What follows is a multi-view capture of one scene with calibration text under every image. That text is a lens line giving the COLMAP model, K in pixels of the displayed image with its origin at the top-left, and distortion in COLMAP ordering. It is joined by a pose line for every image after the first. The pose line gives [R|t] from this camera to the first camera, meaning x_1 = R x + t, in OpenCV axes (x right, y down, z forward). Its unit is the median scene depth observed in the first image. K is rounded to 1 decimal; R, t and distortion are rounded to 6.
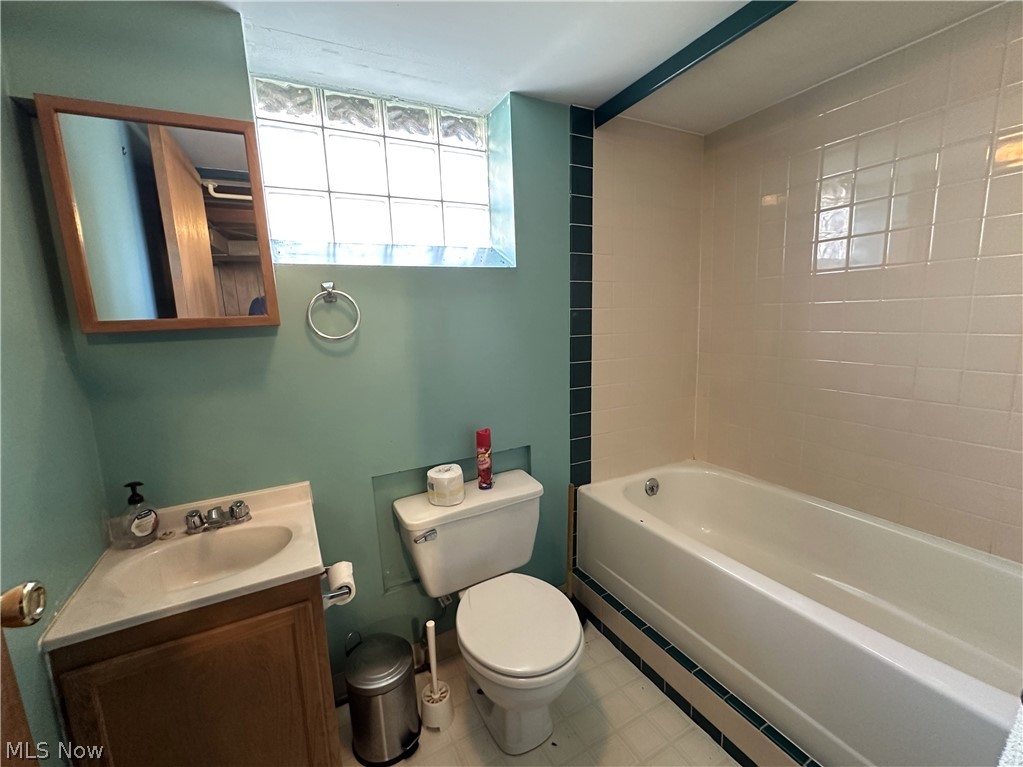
lens RADIAL K [[417.7, 0, 503.9], [0, 417.7, 382.8], [0, 0, 1]] dist [0.002018, 0.000172]
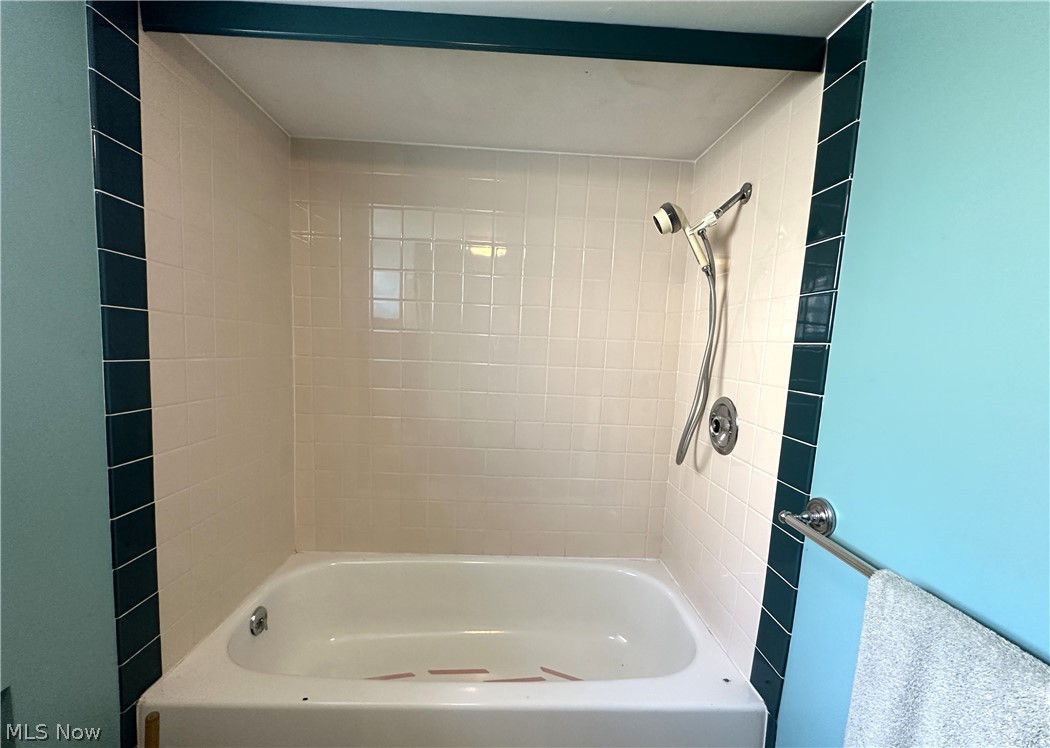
lens RADIAL K [[439.4, 0, 524.3], [0, 439.4, 395.4], [0, 0, 1]] dist [-0.001189, -0.000112]
pose [[0.436610, -0.046273, 0.898460, -0.084279], [0.093430, 0.995609, 0.005874, -0.082542], [-0.894786, 0.081378, 0.439016, 0.301133]]
